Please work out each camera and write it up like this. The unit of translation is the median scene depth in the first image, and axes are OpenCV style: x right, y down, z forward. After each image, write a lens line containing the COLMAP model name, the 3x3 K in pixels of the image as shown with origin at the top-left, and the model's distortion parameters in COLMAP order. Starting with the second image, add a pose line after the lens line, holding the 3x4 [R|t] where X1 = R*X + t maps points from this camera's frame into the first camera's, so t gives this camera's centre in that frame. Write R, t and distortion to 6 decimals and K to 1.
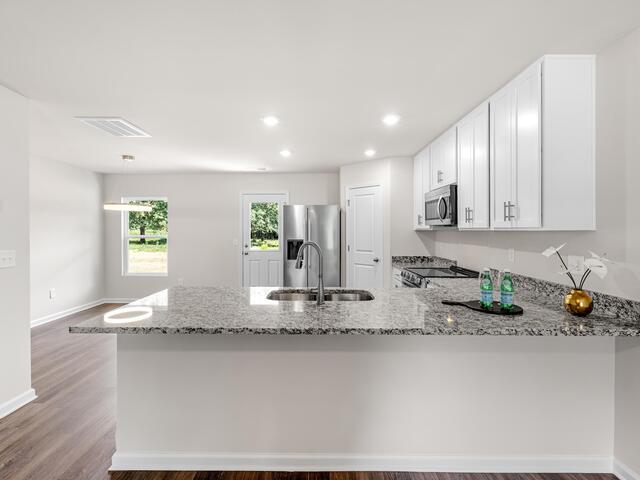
lens RADIAL K [[317.2, 0, 315.5], [0, 317.2, 230.4], [0, 0, 1]] dist [-0.002199, -0.000396]
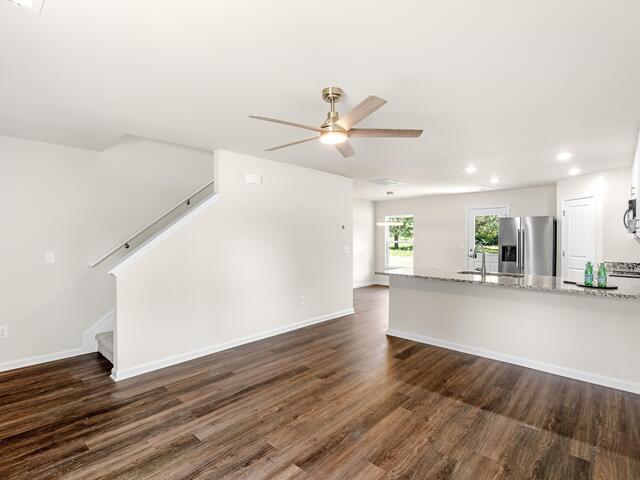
lens RADIAL K [[317.2, 0, 321.7], [0, 317.2, 241.9], [0, 0, 1]] dist [-0.002199, -0.000396]
pose [[0.745119, 0.009584, -0.666863, 0.241321], [-0.001747, 0.999921, 0.012419, 0.001389], [0.666930, -0.008089, 0.745077, -0.457330]]
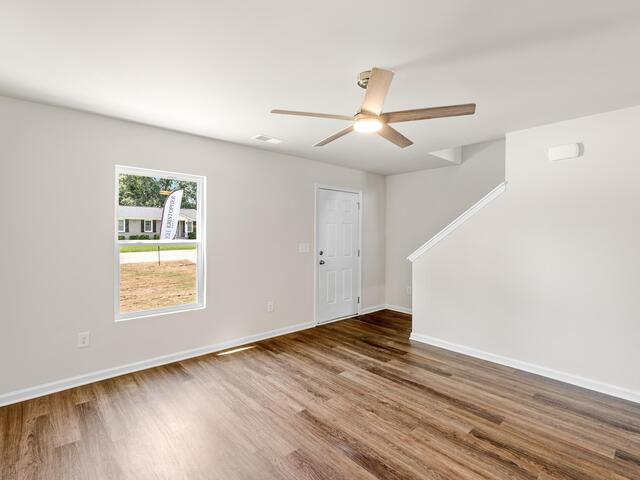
lens RADIAL K [[317.2, 0, 320.5], [0, 317.2, 231.5], [0, 0, 1]] dist [-0.002199, -0.000396]
pose [[-0.728614, -0.008865, -0.684867, 0.287904], [-0.008047, 0.999958, -0.004383, 0.002330], [0.684877, 0.002317, -0.728655, 0.222936]]
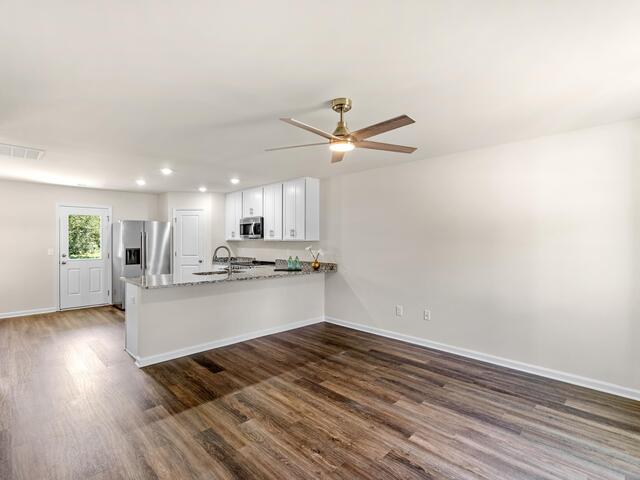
lens RADIAL K [[317.2, 0, 313.3], [0, 317.2, 240.6], [0, 0, 1]] dist [-0.002199, -0.000396]
pose [[0.707369, 0.002652, 0.706840, -0.489026], [-0.000831, 0.999995, -0.002921, 0.002930], [-0.706844, 0.001479, 0.707368, -0.410168]]
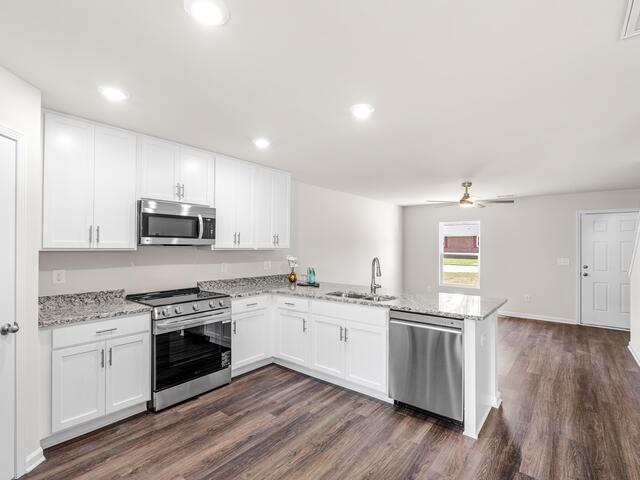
lens RADIAL K [[317.2, 0, 322.1], [0, 317.2, 242.8], [0, 0, 1]] dist [-0.002199, -0.000396]
pose [[-0.789807, 0.004063, 0.613342, -0.362248], [-0.003567, 0.999931, -0.011217, -0.010072], [-0.613345, -0.011047, -0.789738, 1.112832]]
